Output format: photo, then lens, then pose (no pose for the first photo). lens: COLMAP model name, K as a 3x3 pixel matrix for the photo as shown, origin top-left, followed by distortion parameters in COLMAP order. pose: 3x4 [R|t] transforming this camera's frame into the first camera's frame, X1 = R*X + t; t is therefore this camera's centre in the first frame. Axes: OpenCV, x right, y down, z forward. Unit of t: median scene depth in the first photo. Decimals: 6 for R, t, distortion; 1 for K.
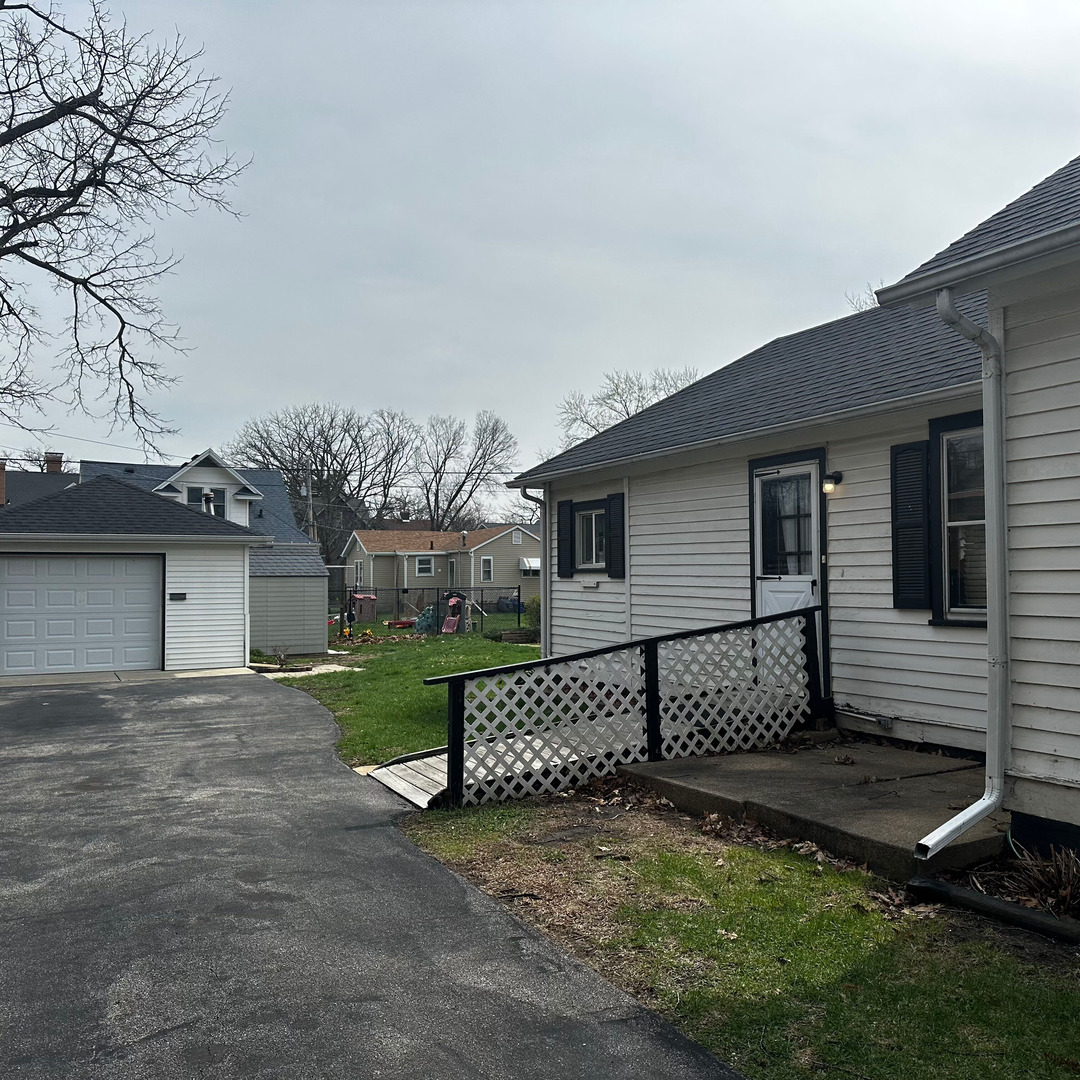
lens RADIAL K [[996.9, 0, 536.9], [0, 996.9, 548.5], [0, 0, 1]] dist [0.170384, -0.331355]
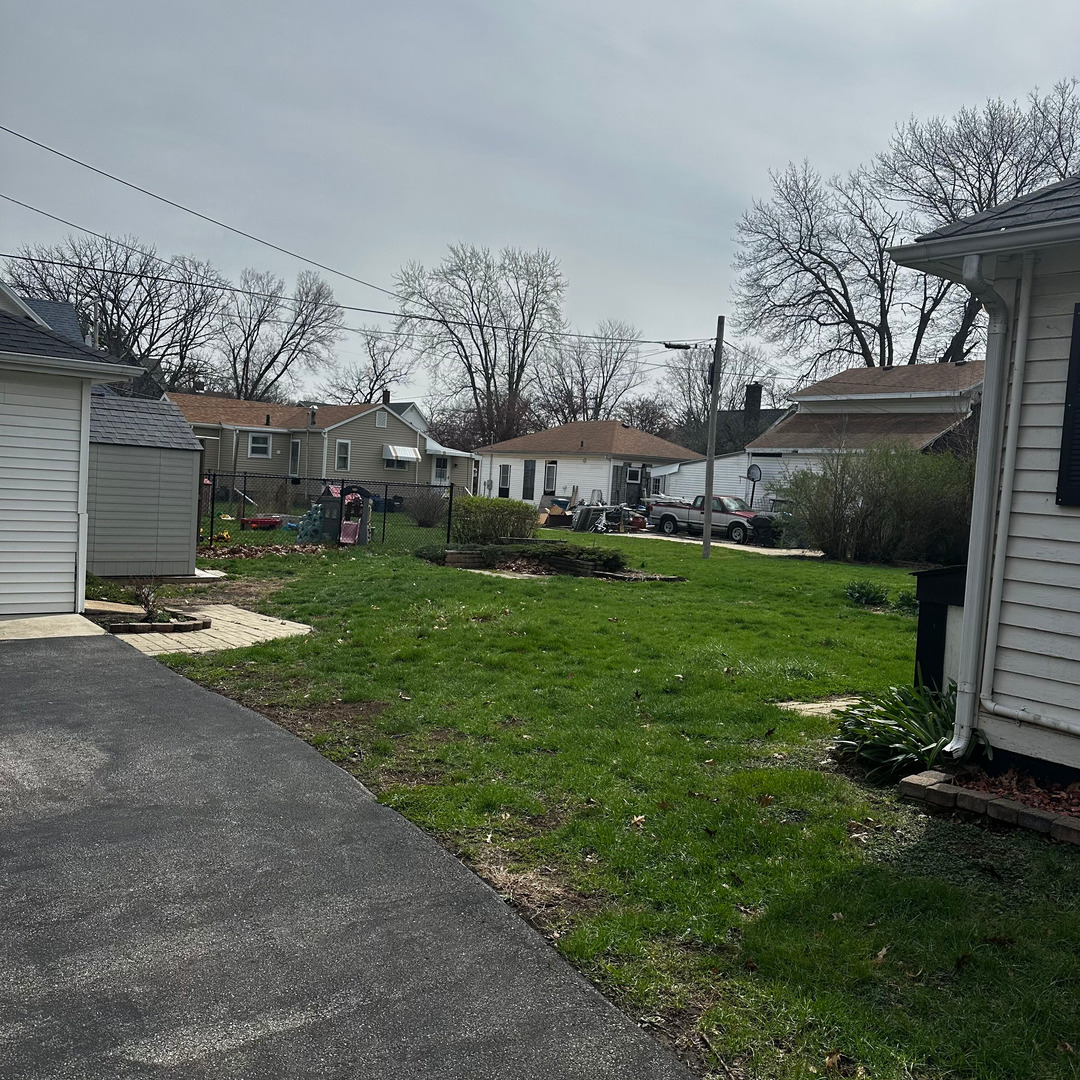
lens RADIAL K [[996.4, 0, 535.0], [0, 996.4, 541.0], [0, 0, 1]] dist [0.169185, -0.329918]
pose [[0.976514, 0.056005, 0.208047, -0.125054], [-0.075871, 0.993159, 0.088762, 0.011008], [-0.201653, -0.102462, 0.974083, 0.326698]]
